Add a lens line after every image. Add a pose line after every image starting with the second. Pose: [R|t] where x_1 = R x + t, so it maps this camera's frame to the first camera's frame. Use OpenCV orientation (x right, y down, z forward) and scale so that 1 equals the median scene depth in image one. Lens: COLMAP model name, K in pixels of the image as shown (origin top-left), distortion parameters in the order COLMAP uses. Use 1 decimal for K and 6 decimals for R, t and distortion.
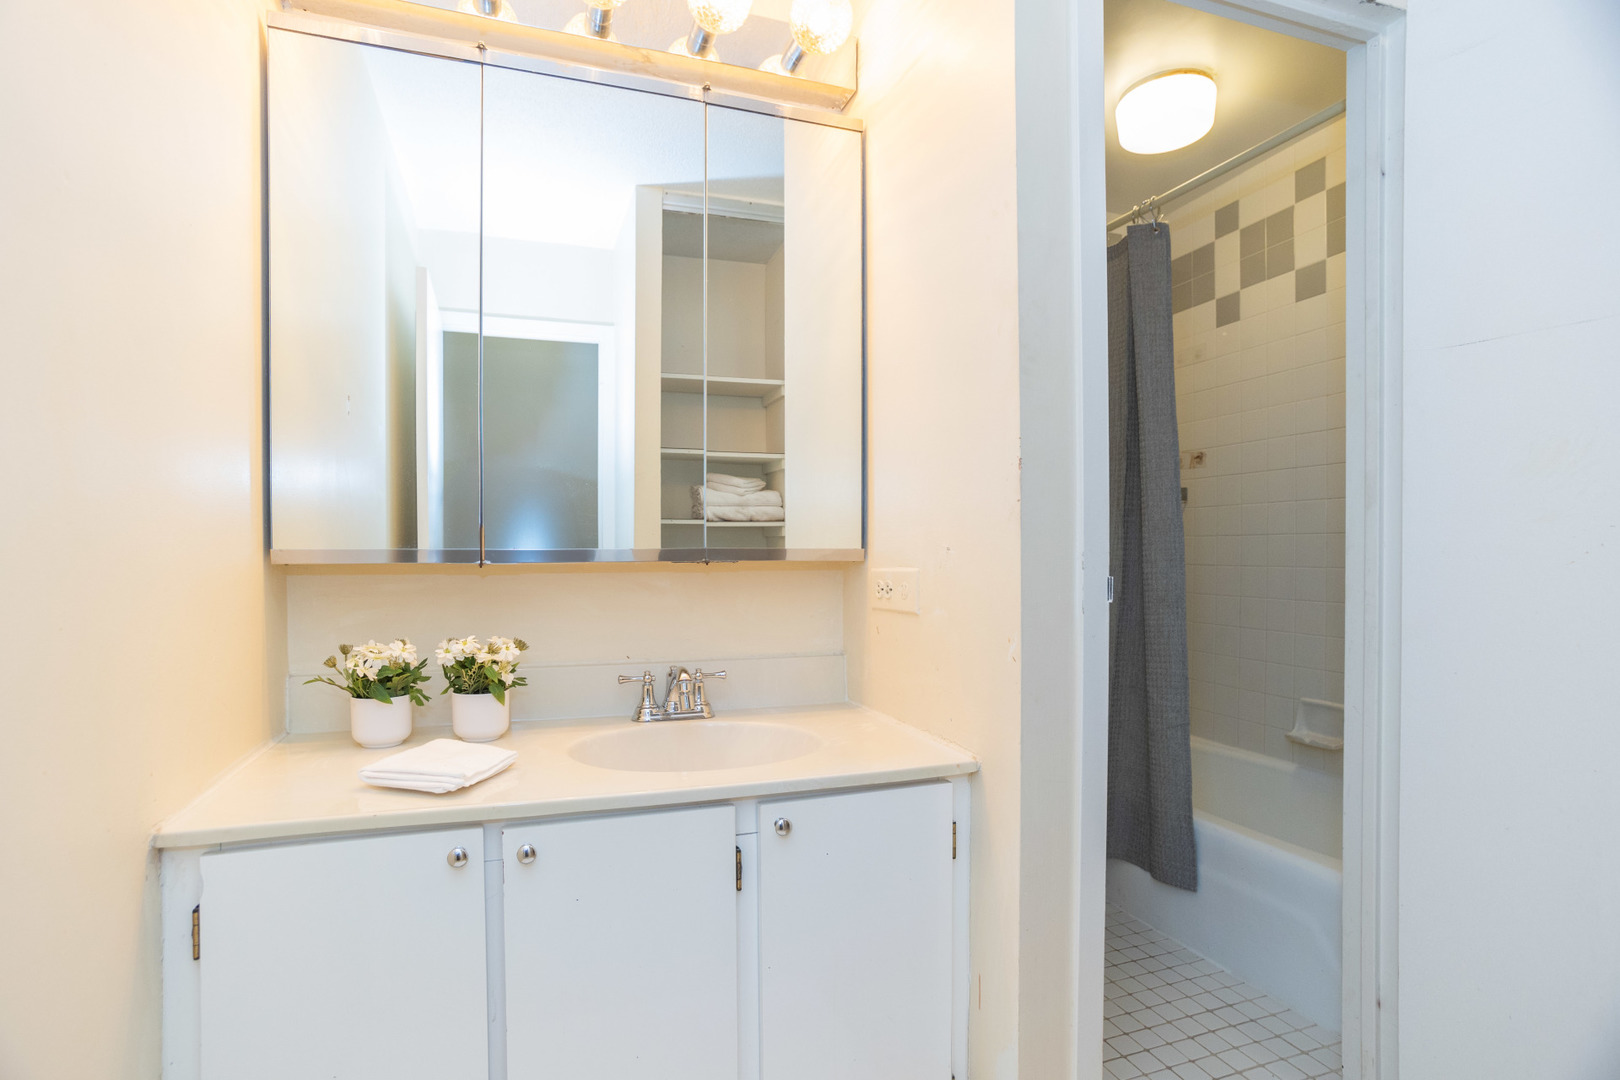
lens RADIAL K [[776.3, 0, 809.2], [0, 776.3, 544.7], [0, 0, 1]] dist [-0.035112, 0.008048]
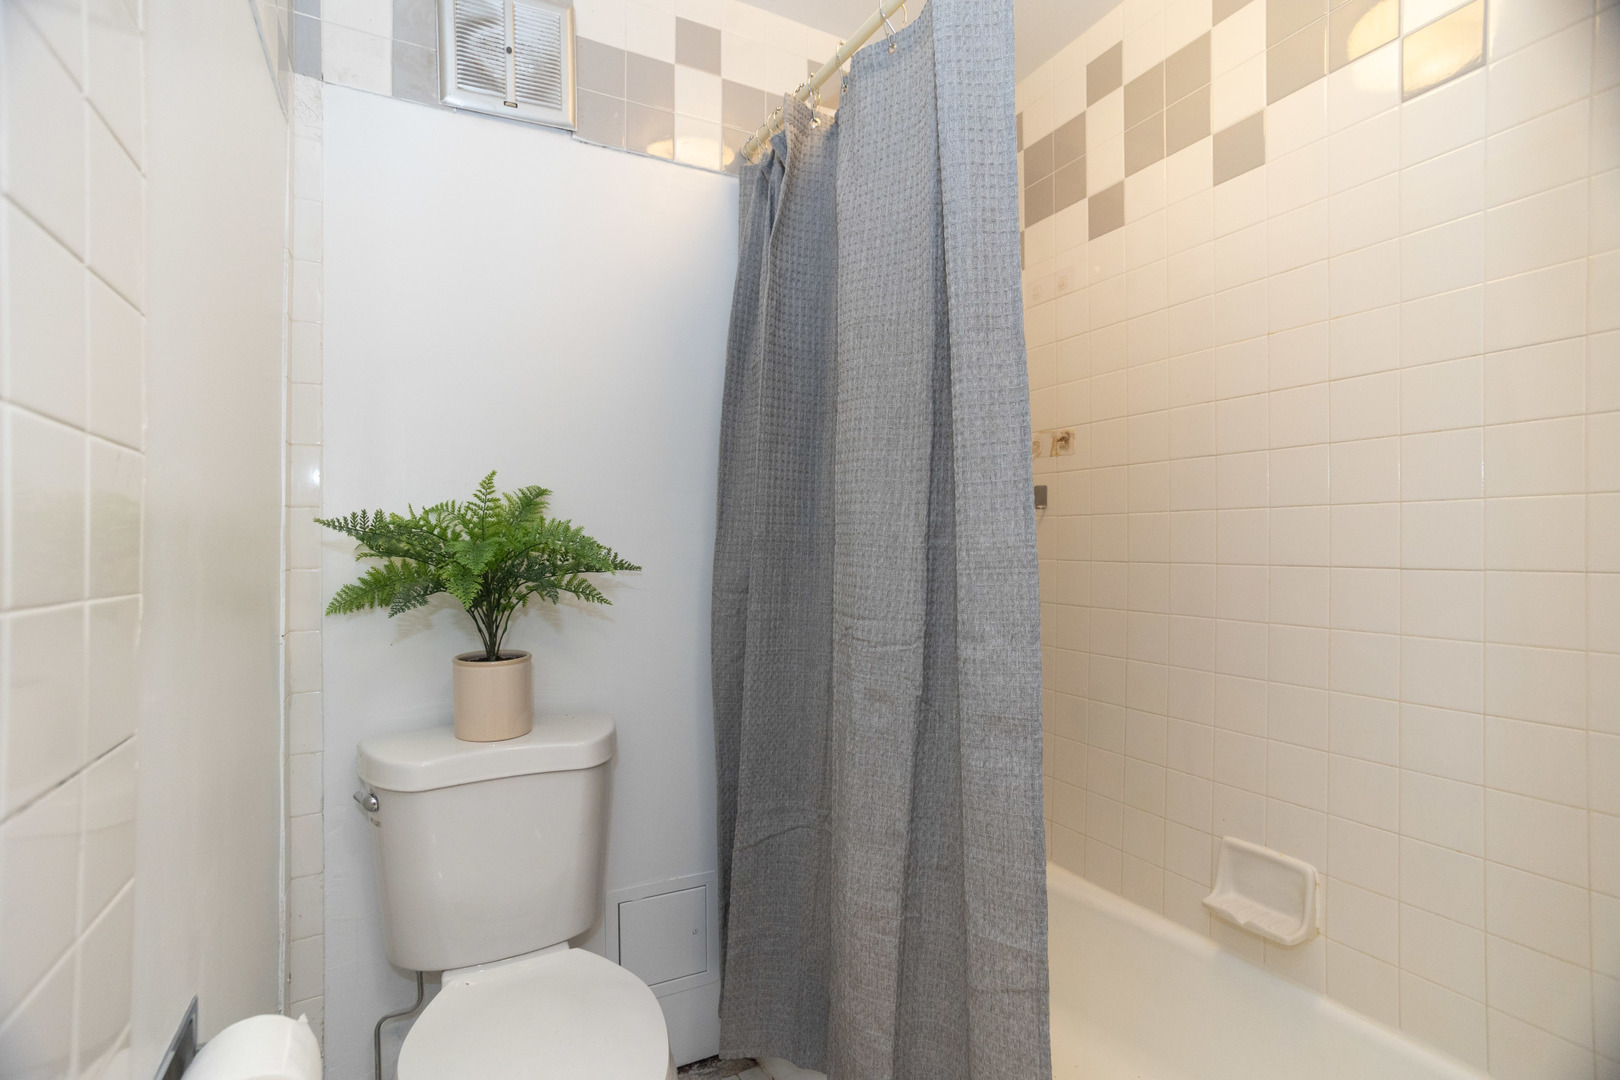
lens RADIAL K [[776.3, 0, 798.2], [0, 776.3, 541.4], [0, 0, 1]] dist [-0.035112, 0.008048]
pose [[0.989244, 0.003256, 0.146240, 0.228013], [-0.002469, 0.999981, -0.005559, -0.028615], [-0.146255, 0.005138, 0.989234, 0.464216]]
